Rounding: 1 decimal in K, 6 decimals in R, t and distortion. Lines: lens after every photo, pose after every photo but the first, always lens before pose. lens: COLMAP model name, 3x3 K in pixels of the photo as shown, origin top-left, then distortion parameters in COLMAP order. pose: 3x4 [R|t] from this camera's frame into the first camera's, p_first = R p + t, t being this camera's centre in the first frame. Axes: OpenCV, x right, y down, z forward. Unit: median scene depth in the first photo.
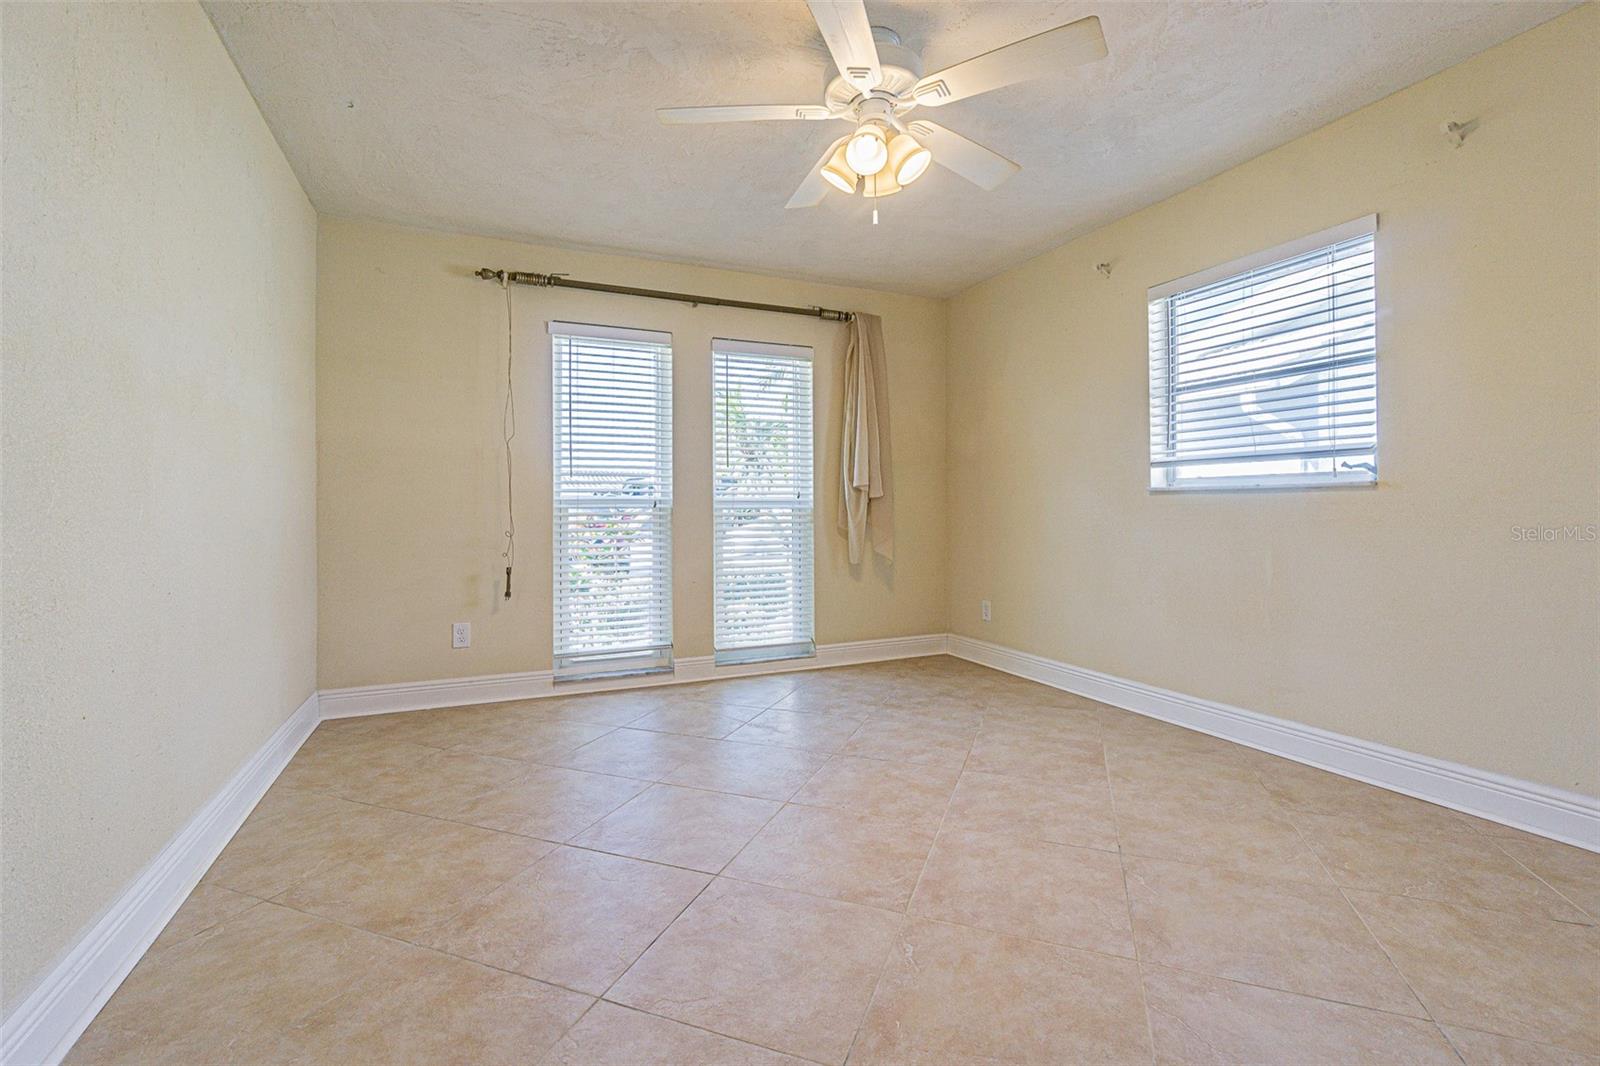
lens RADIAL K [[703.1, 0, 797.2], [0, 703.1, 513.9], [0, 0, 1]] dist [-0.000698, 0.000127]
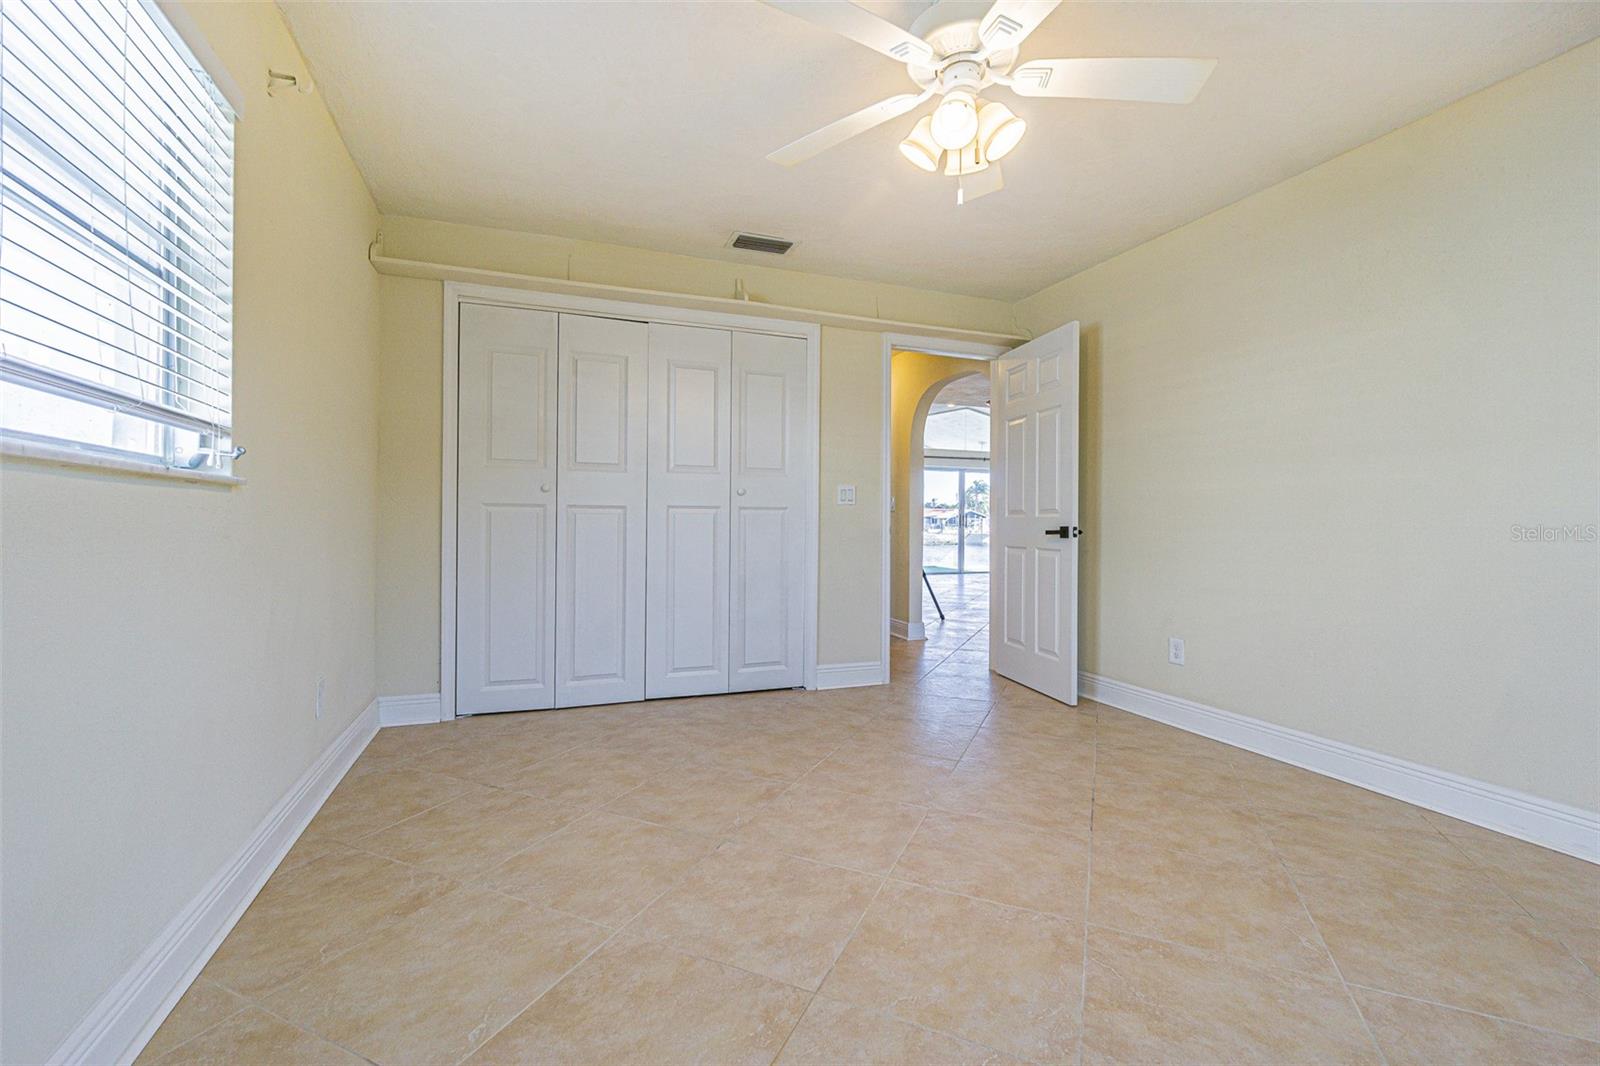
lens RADIAL K [[703.1, 0, 797.2], [0, 703.1, 513.9], [0, 0, 1]] dist [-0.000698, 0.000127]
pose [[-0.998508, -0.002036, 0.054565, 0.269797], [-0.002377, 0.999978, -0.006192, -0.010413], [-0.054551, -0.006313, -0.998491, 1.906389]]
